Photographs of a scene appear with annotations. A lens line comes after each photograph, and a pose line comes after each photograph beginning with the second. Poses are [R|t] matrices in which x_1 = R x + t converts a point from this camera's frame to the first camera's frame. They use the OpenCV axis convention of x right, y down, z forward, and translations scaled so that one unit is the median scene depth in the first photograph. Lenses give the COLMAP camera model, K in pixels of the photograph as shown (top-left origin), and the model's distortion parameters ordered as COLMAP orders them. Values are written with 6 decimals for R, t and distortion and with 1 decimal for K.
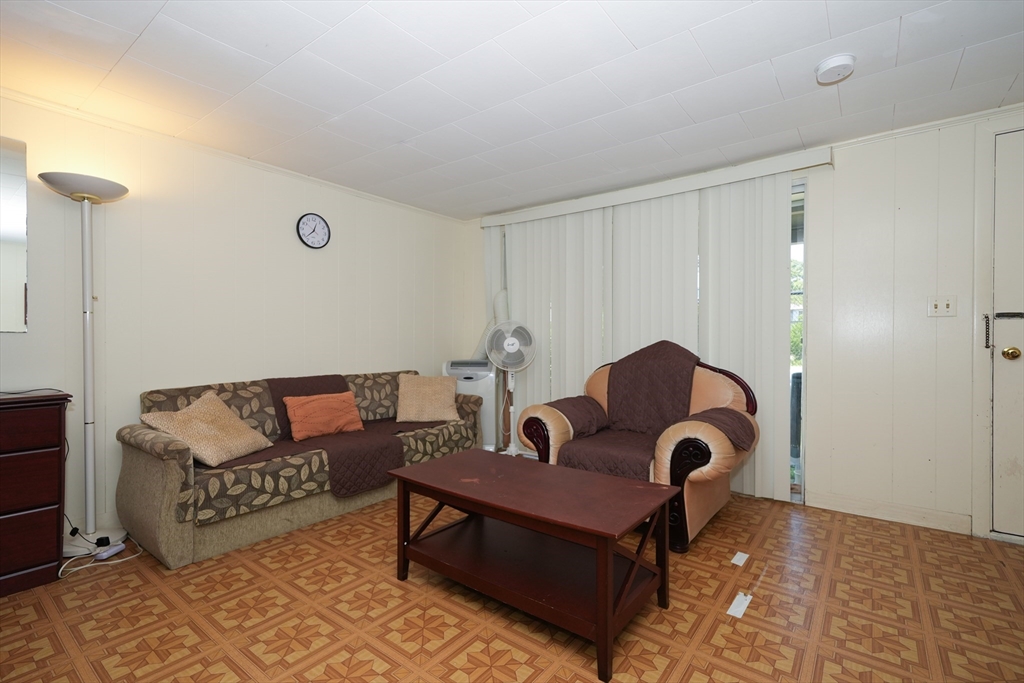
lens RADIAL K [[469.1, 0, 507.2], [0, 469.1, 339.6], [0, 0, 1]] dist [0.004067, 0.005033]
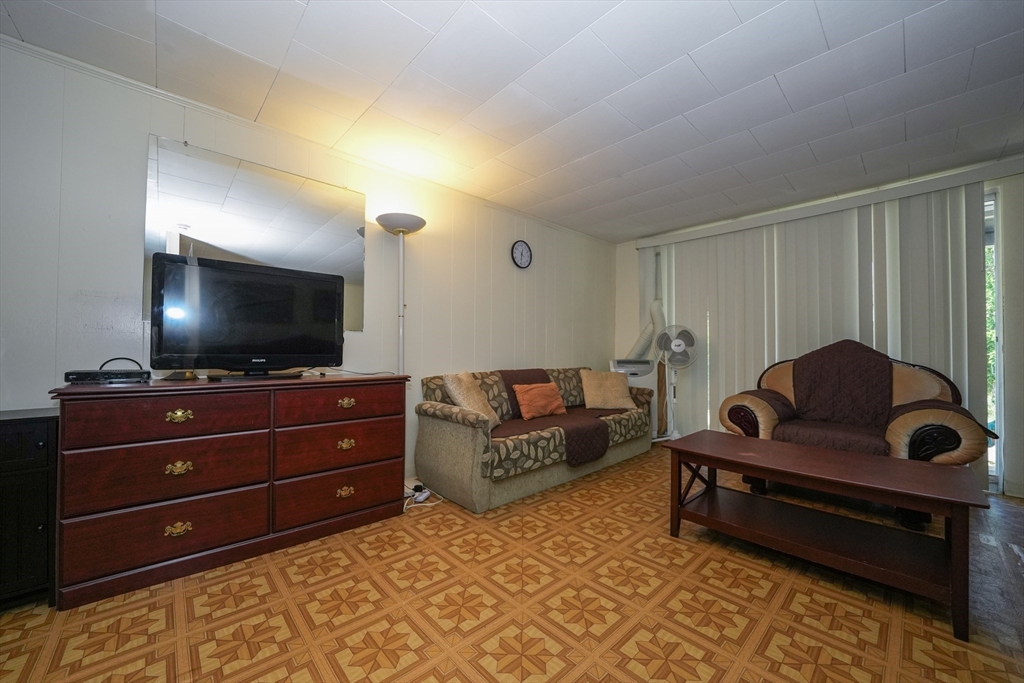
lens RADIAL K [[385.2, 0, 506.0], [0, 385.2, 343.2], [0, 0, 1]] dist [-0.014338, 0.001649]
pose [[0.986000, -0.001732, -0.166737, -0.407632], [-0.001711, 0.999788, -0.020503, 0.041618], [0.166737, 0.020501, 0.985788, -0.019178]]
